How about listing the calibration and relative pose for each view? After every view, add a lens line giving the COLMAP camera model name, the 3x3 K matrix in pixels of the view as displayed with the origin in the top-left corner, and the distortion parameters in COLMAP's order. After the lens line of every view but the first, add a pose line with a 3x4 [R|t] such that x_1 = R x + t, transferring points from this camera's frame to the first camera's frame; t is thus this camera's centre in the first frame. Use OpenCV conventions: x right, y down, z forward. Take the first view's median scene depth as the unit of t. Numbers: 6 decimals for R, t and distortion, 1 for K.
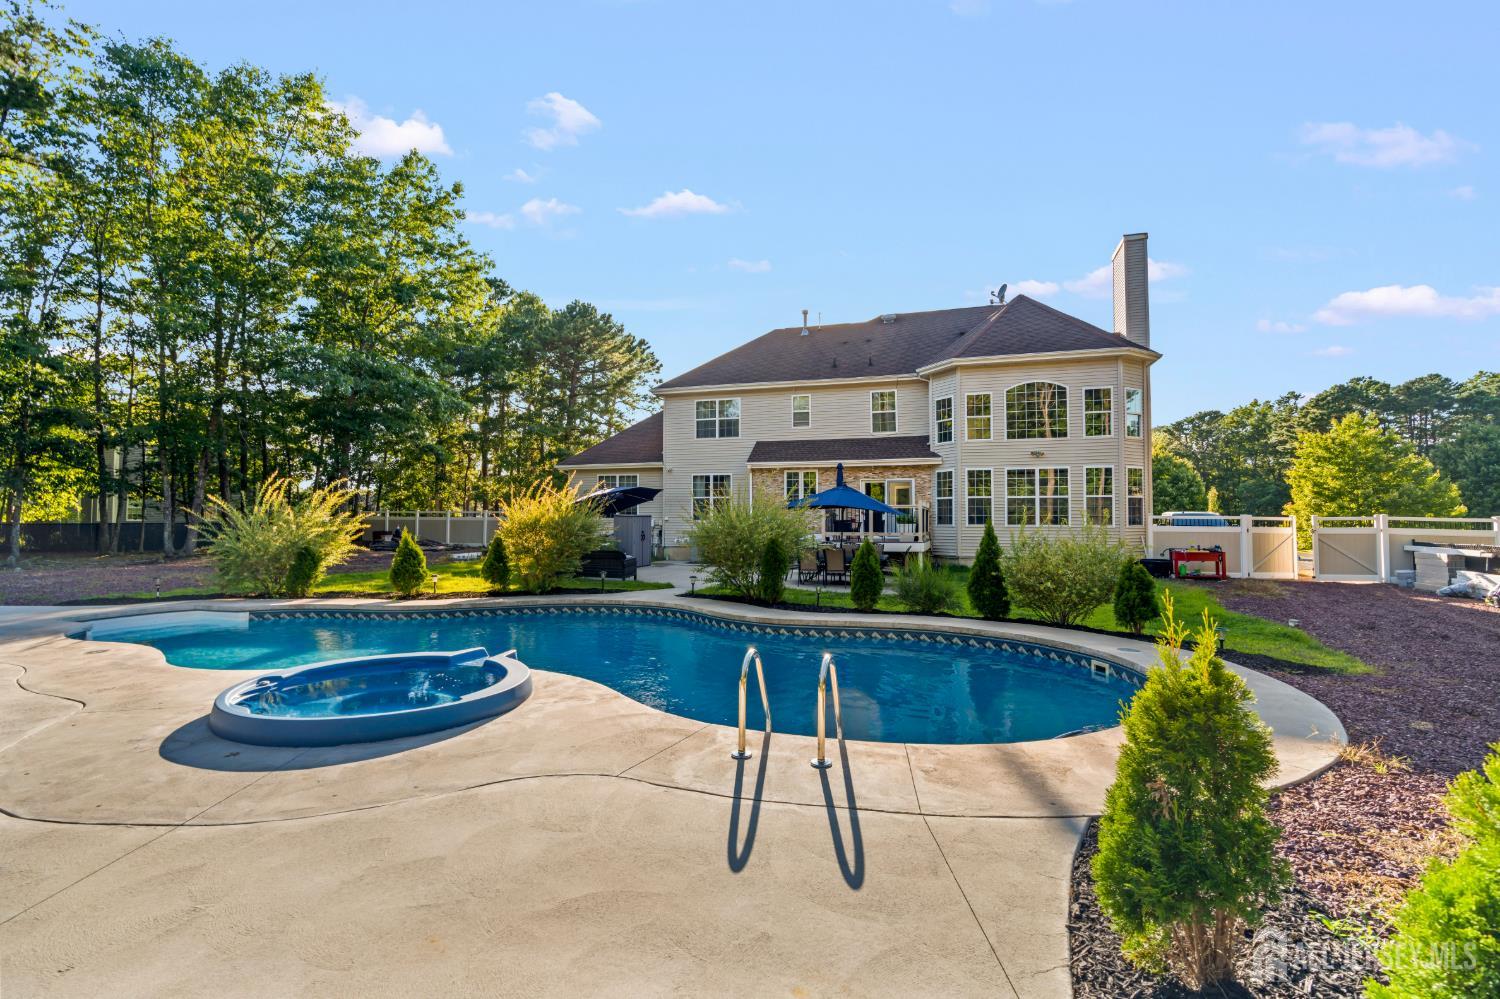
lens RADIAL K [[703.1, 0, 747.9], [0, 703.1, 499.8], [0, 0, 1]] dist [0.017641, 0.000625]
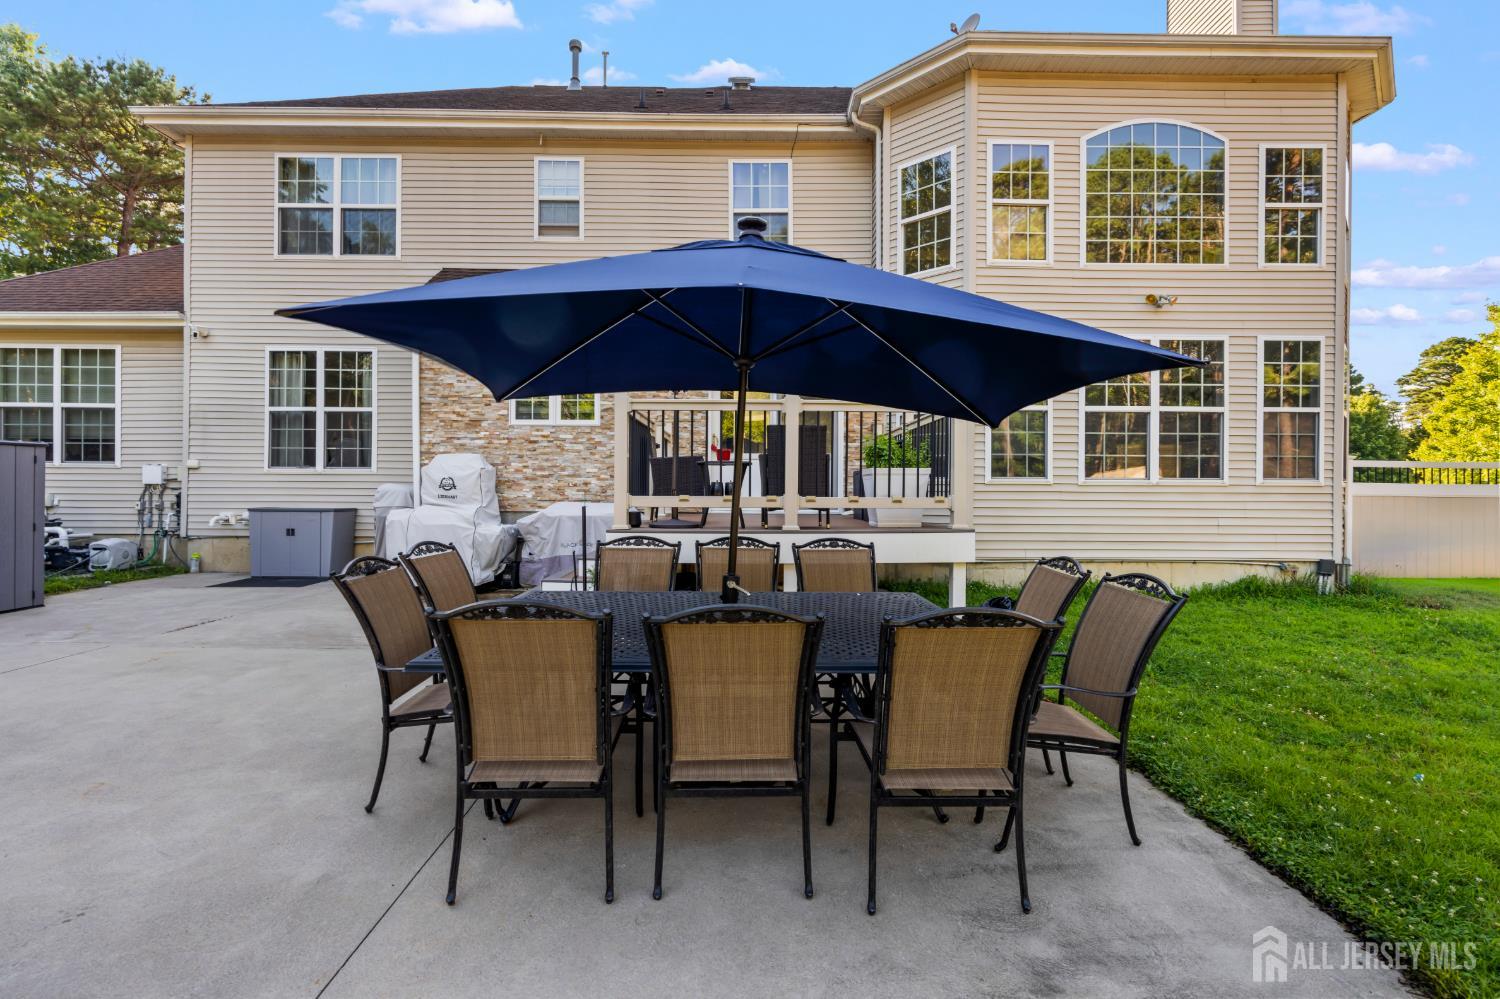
lens RADIAL K [[703.1, 0, 748.4], [0, 703.1, 494.7], [0, 0, 1]] dist [0.017641, 0.000625]
pose [[0.951756, 0.002716, 0.306843, 0.055034], [-0.013795, 0.999329, 0.033941, 0.028607], [-0.306545, -0.036536, 0.951155, 0.573824]]
